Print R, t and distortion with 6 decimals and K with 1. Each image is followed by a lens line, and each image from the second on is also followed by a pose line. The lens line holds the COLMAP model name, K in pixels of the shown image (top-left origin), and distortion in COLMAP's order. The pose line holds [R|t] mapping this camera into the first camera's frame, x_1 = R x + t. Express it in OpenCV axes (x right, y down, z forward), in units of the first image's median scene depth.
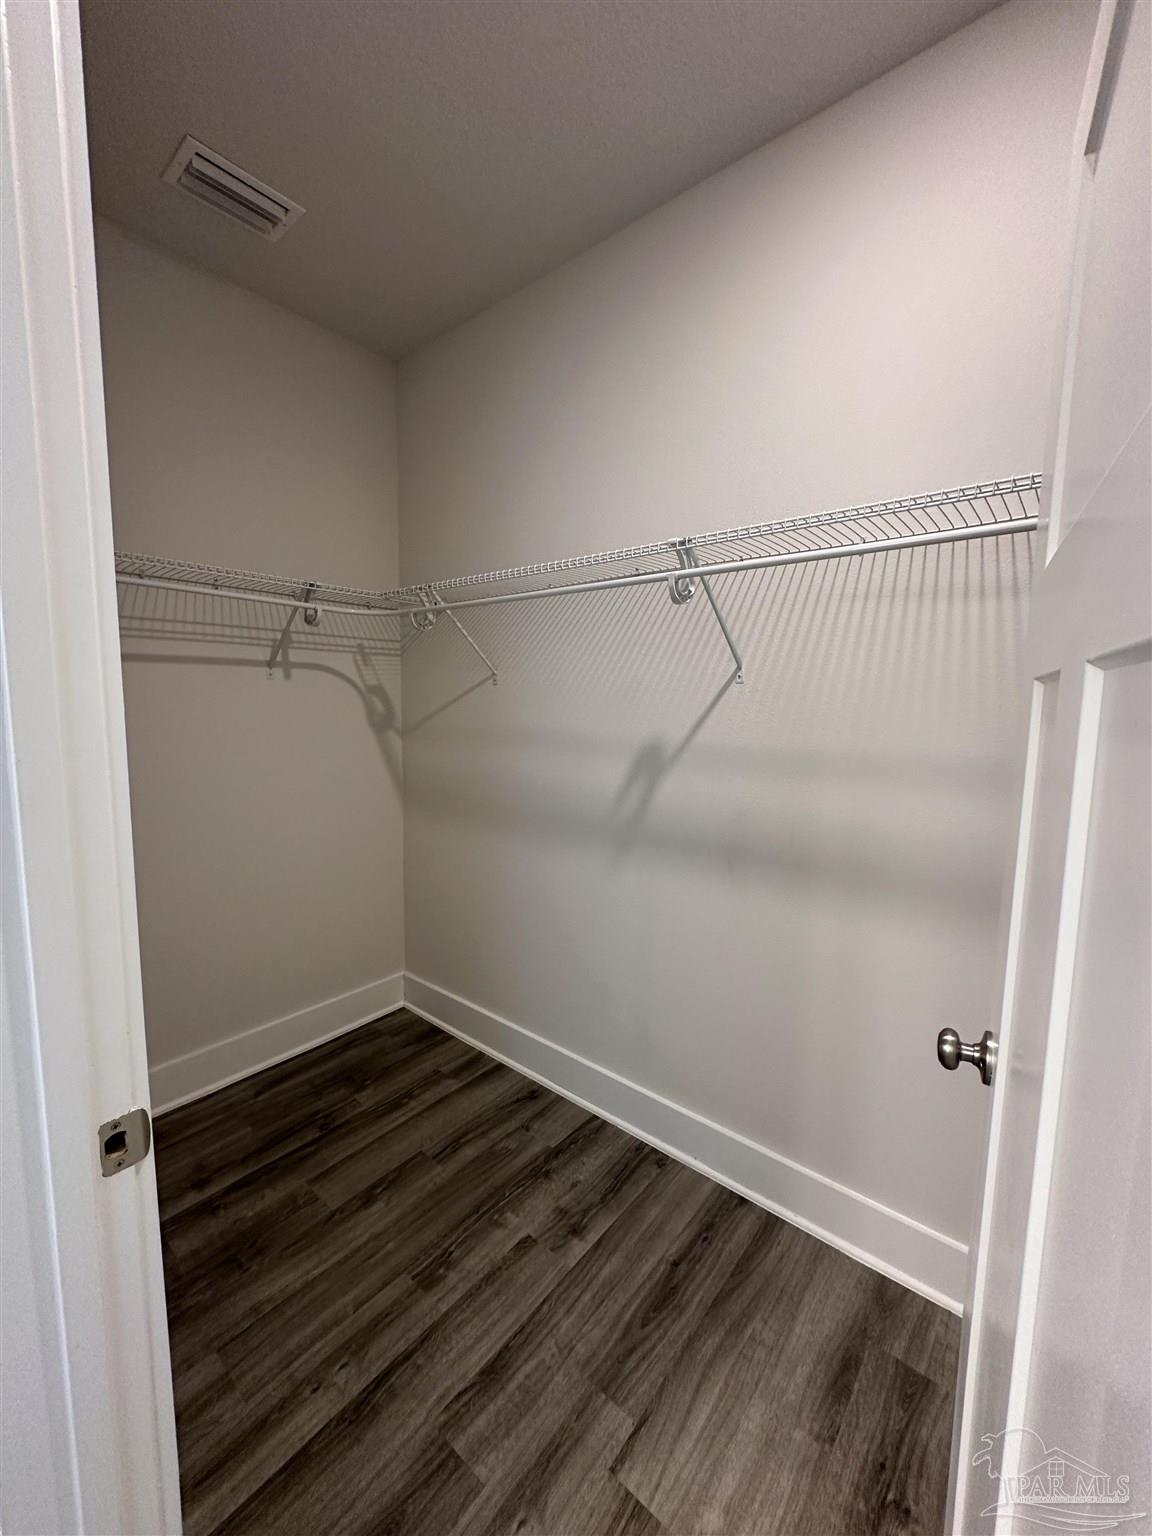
lens RADIAL K [[608.7, 0, 580.9], [0, 608.7, 764.4], [0, 0, 1]] dist [-0.001648, -0.001101]
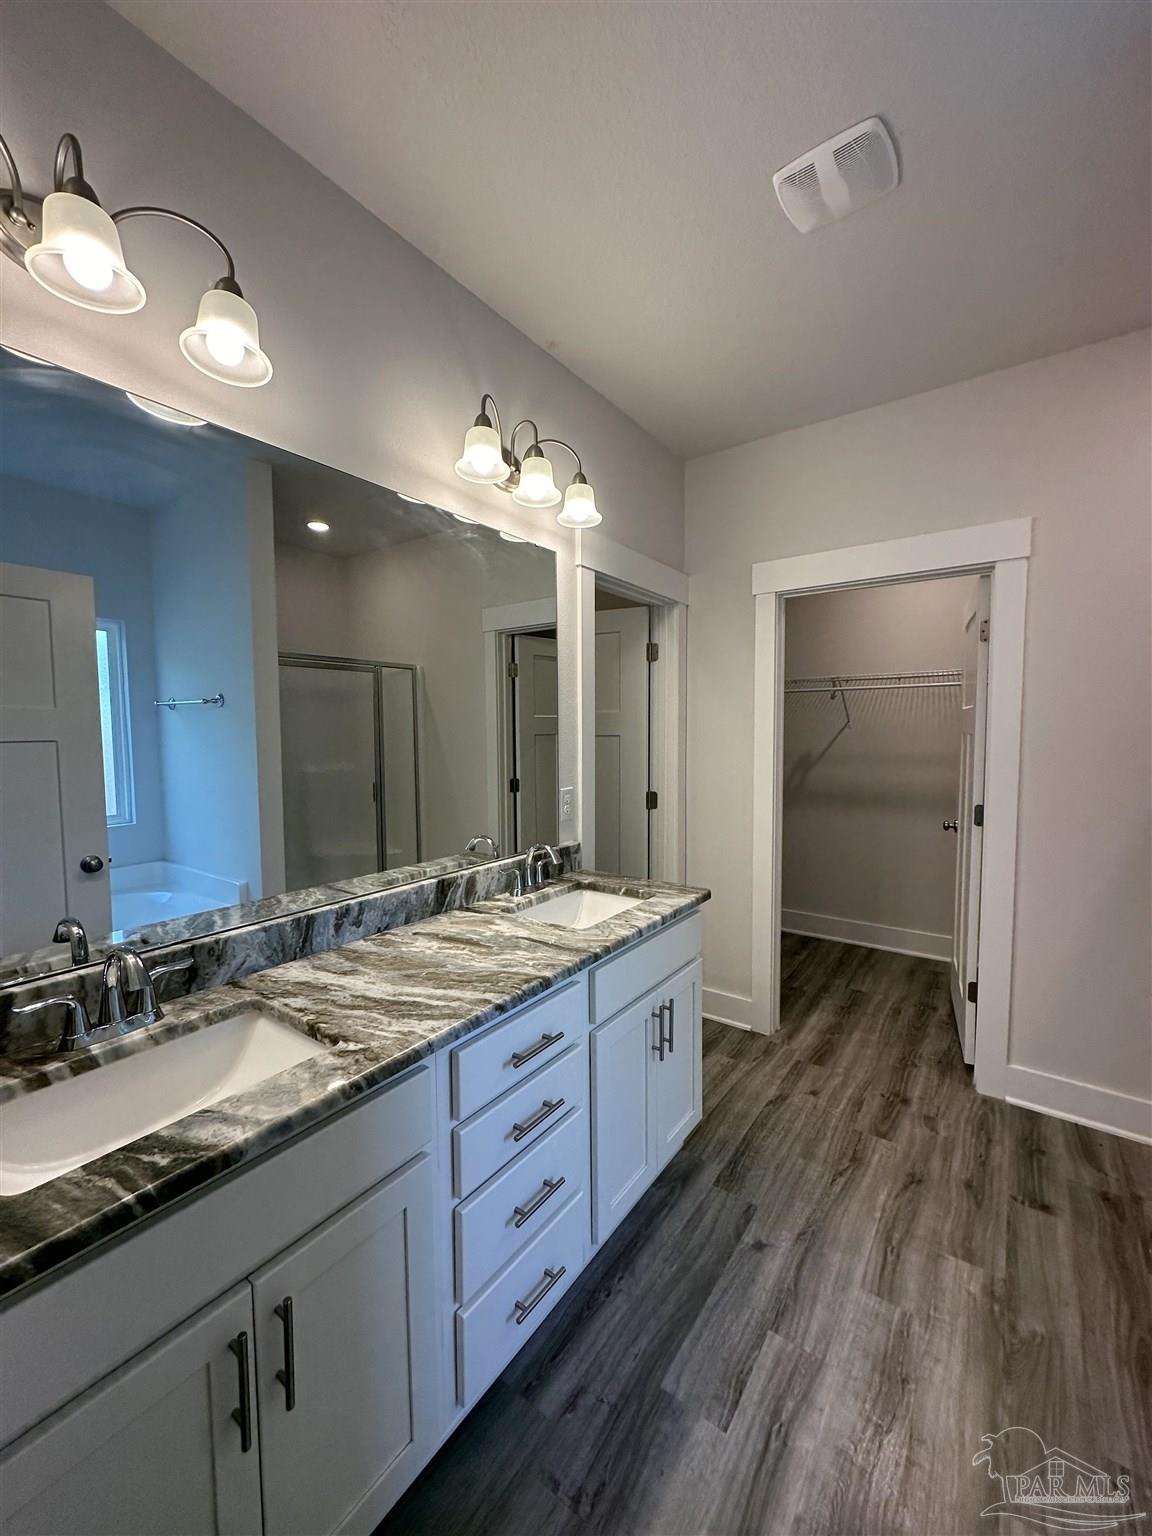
lens RADIAL K [[608.7, 0, 576.6], [0, 608.7, 764.4], [0, 0, 1]] dist [-0.001648, -0.001101]
pose [[0.997624, -0.017293, 0.066694, -1.152075], [0.020775, 0.998438, -0.051866, 0.127950], [-0.065693, 0.053128, 0.996425, -1.575063]]
